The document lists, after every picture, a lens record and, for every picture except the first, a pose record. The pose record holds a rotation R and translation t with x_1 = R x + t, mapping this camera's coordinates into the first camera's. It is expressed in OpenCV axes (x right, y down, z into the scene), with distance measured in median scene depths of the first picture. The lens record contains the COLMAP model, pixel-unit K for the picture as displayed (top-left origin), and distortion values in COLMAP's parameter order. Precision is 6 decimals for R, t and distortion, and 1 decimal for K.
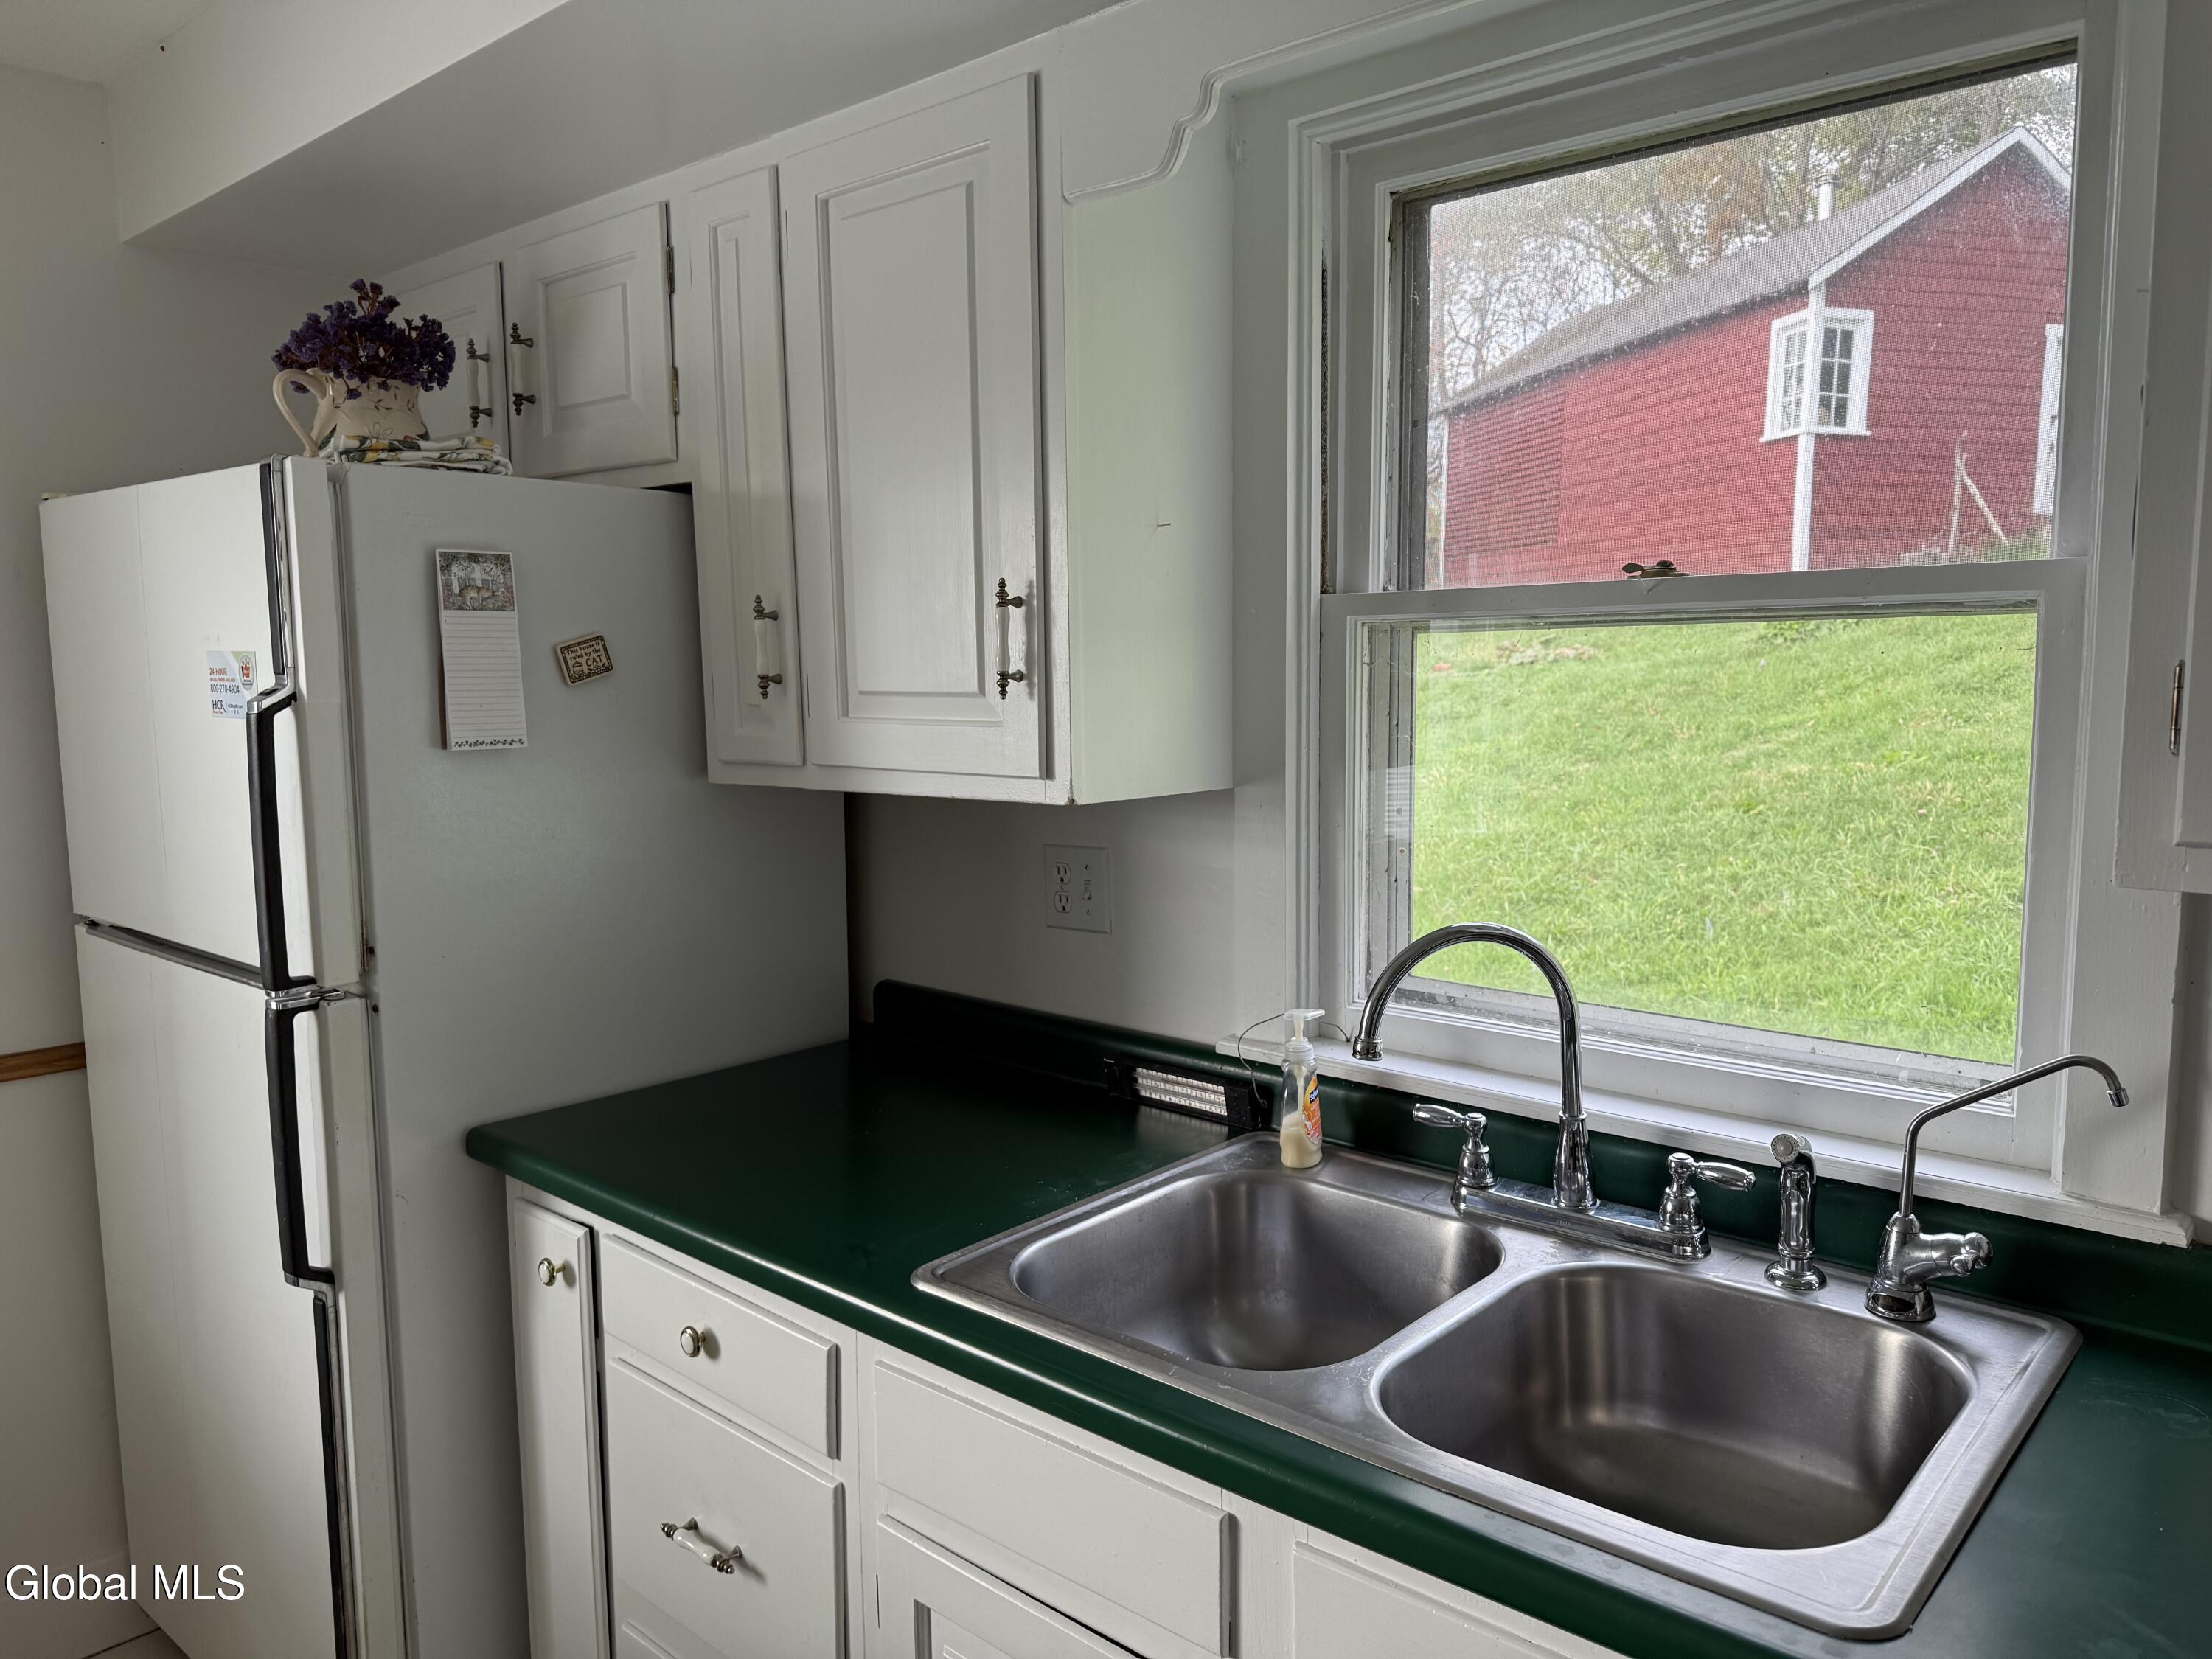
lens RADIAL K [[1533.5, 0, 1106.0], [0, 1533.5, 829.5], [0, 0, 1]] dist [0.178076, -0.398830]
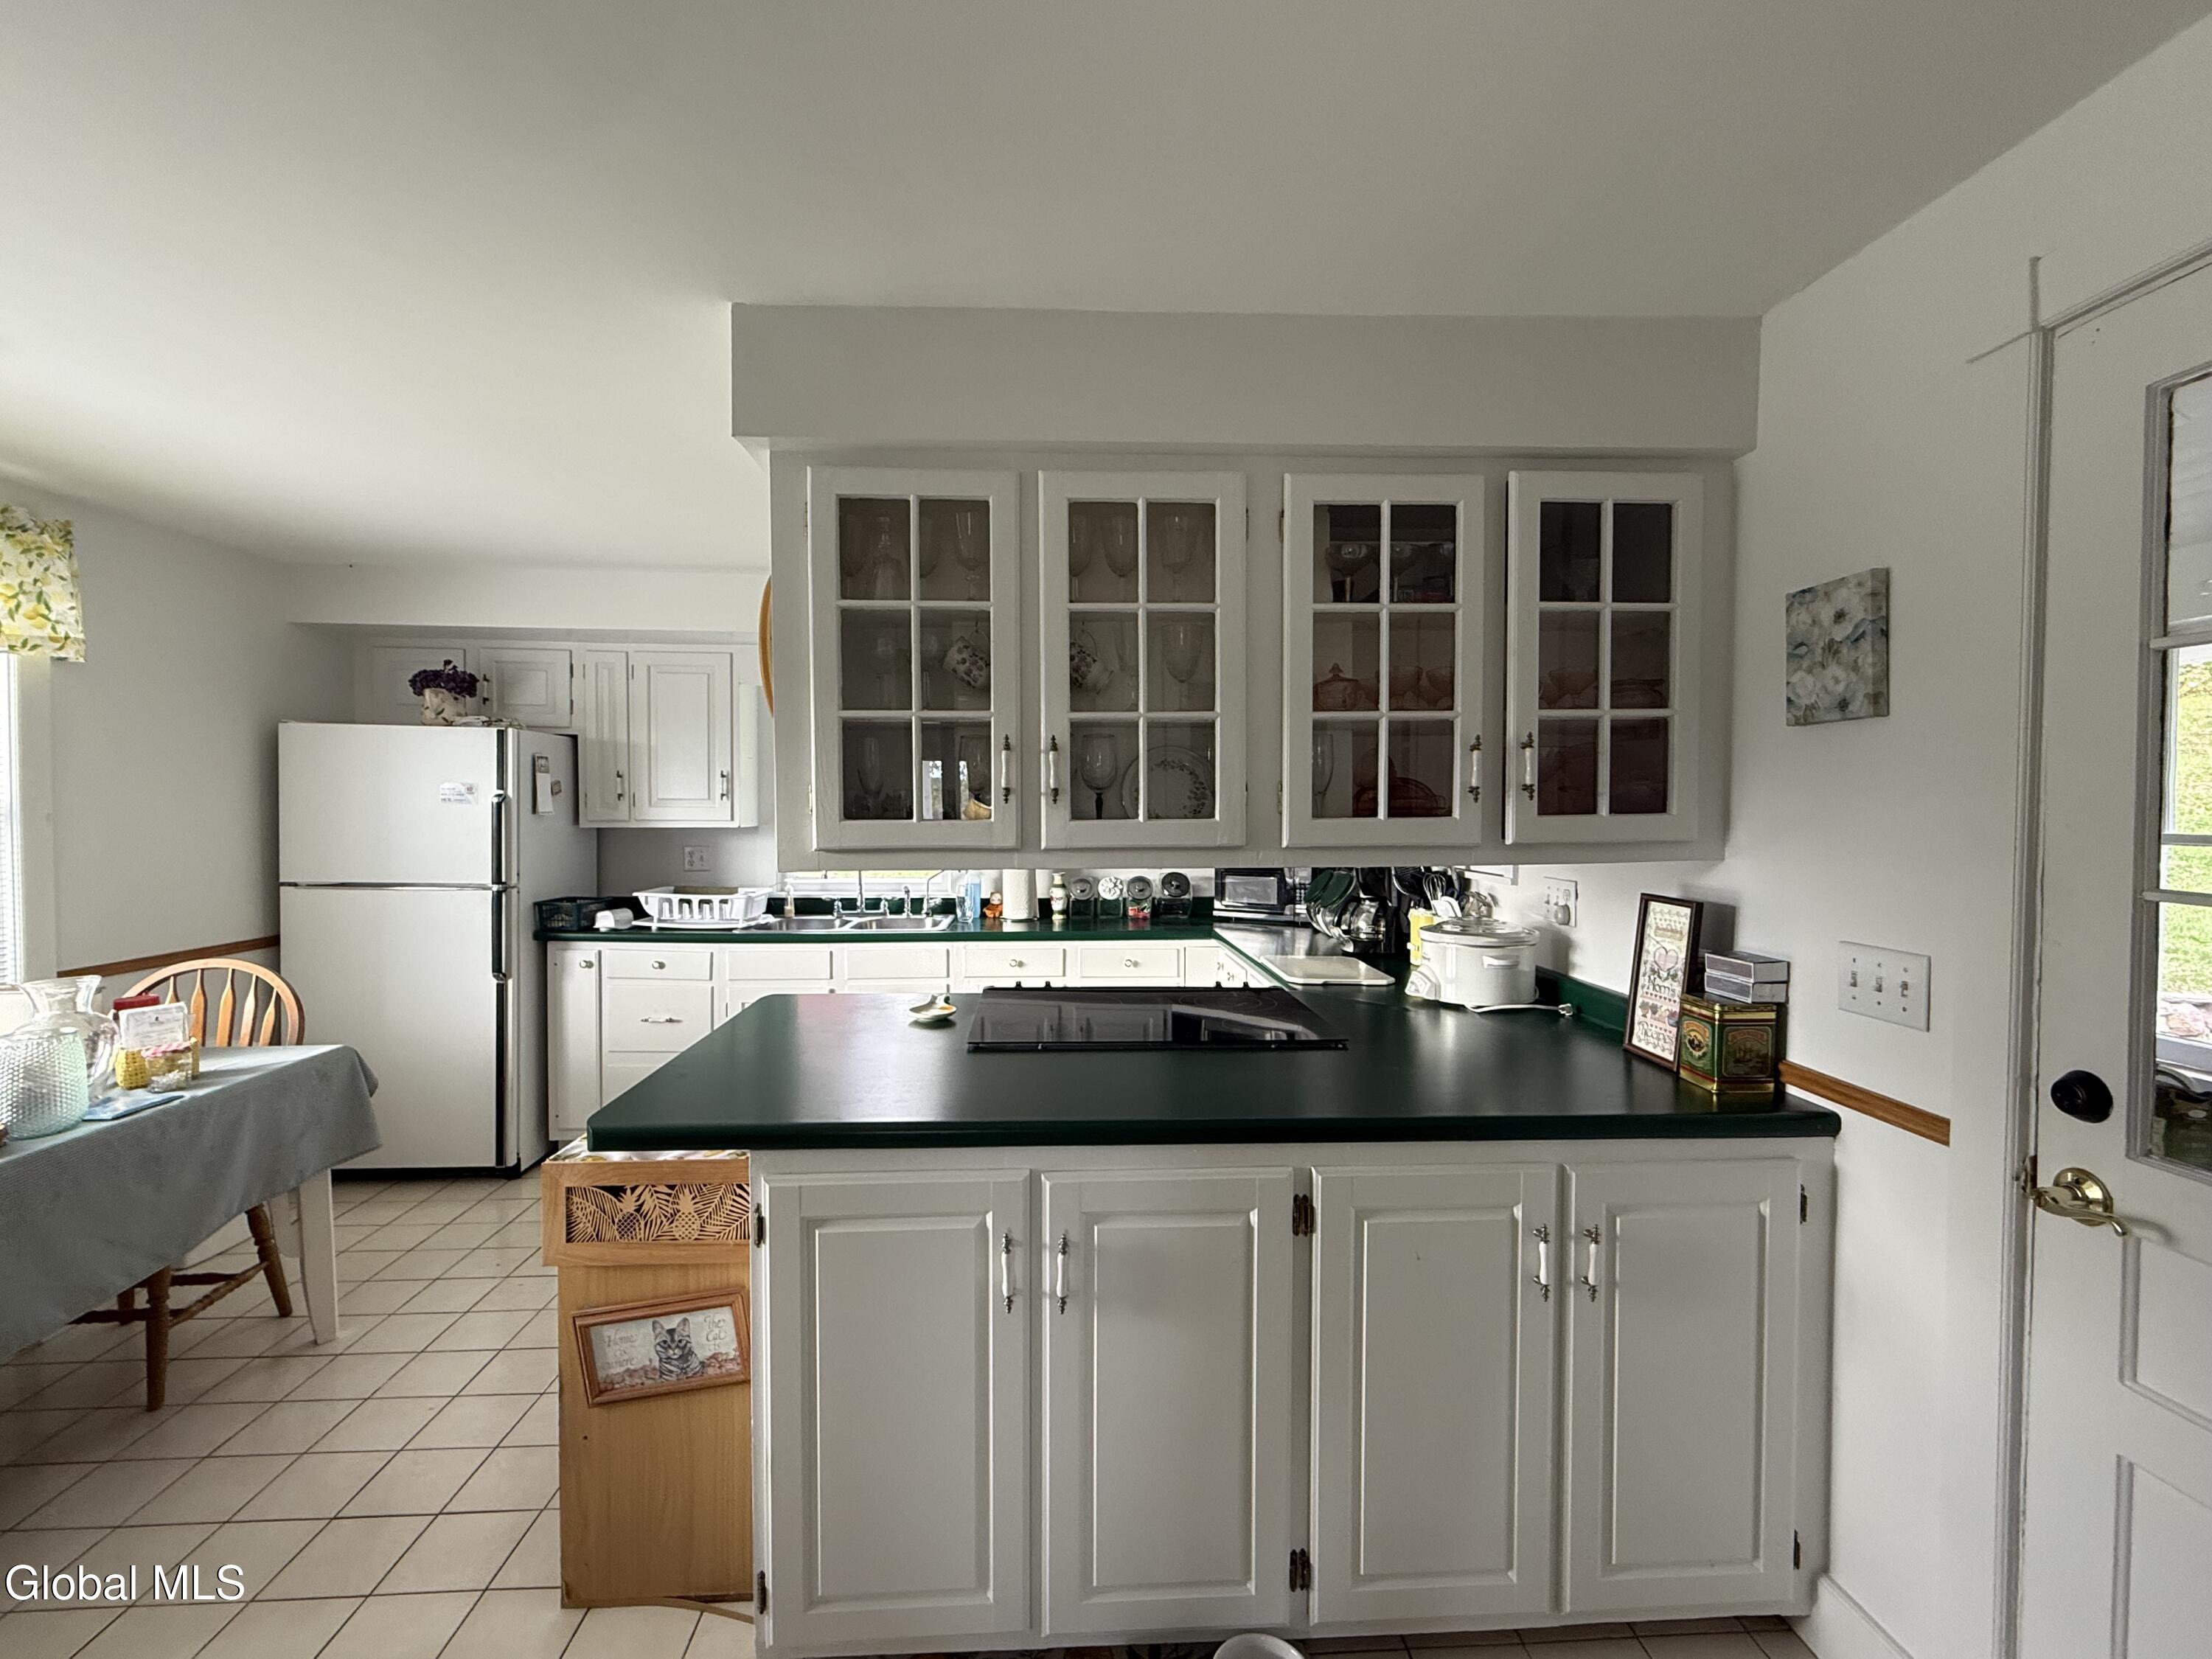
lens RADIAL K [[981.9, 0, 1113.7], [0, 981.9, 835.7], [0, 0, 1]] dist [-0.001099, -0.000361]
pose [[0.691116, -0.009169, 0.722685, -1.083548], [0.067262, 0.996396, -0.051682, 0.184605], [-0.719607, 0.084327, 0.689242, -1.317663]]
